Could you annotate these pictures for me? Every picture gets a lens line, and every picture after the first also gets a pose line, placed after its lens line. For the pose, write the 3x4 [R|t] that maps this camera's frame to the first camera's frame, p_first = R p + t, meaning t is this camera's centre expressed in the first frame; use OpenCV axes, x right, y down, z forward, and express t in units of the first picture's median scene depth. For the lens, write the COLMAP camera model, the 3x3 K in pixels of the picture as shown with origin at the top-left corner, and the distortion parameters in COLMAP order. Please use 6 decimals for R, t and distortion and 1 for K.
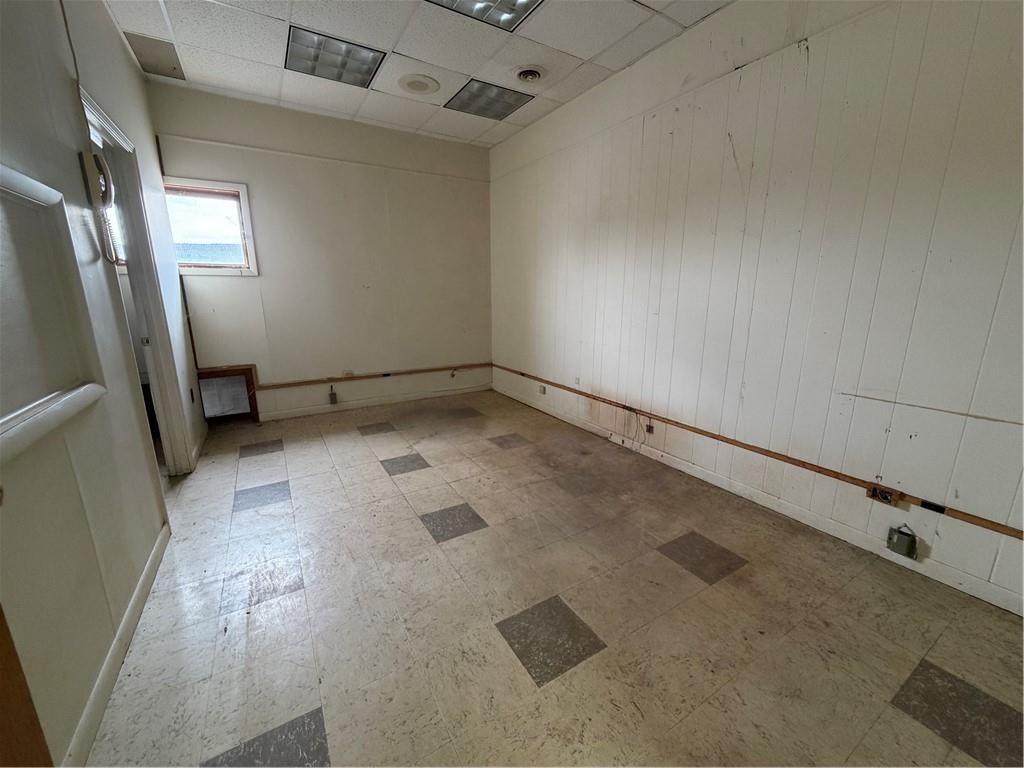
lens RADIAL K [[410.5, 0, 513.4], [0, 410.5, 384.4], [0, 0, 1]] dist [0.000423, 0.000103]
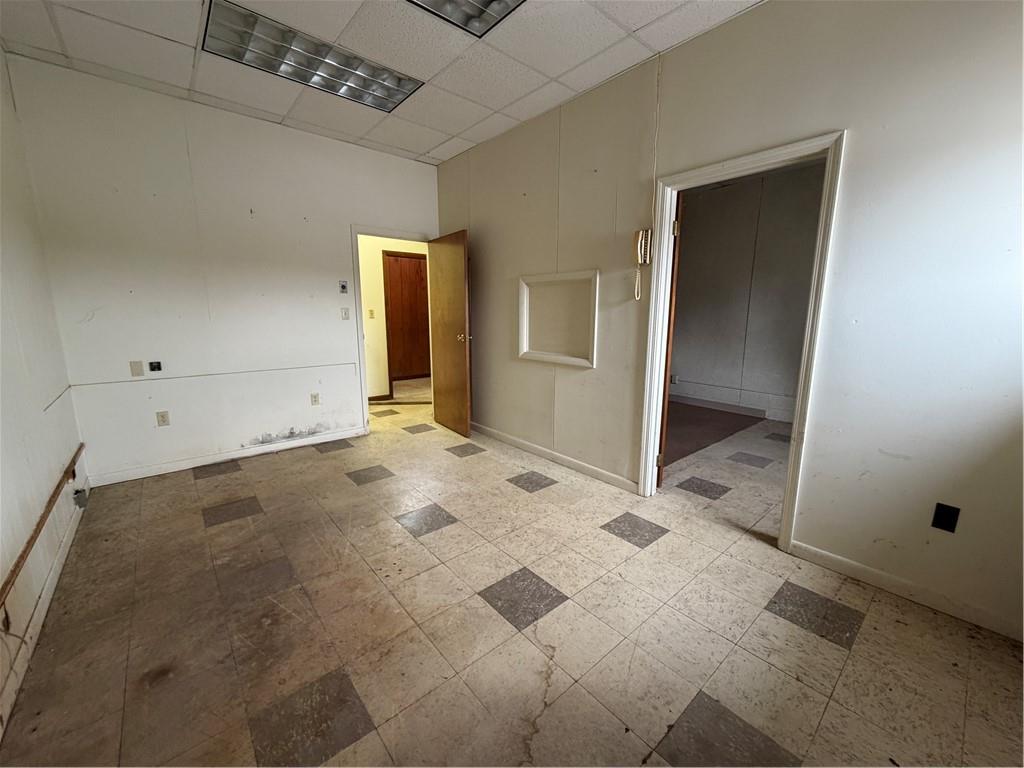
lens RADIAL K [[410.5, 0, 513.2], [0, 410.5, 384.0], [0, 0, 1]] dist [0.000423, 0.000103]
pose [[-0.986578, 0.022898, -0.161677, -0.172709], [-0.042525, 0.919924, 0.389783, -0.378378], [0.157655, 0.391427, -0.906604, 1.583947]]
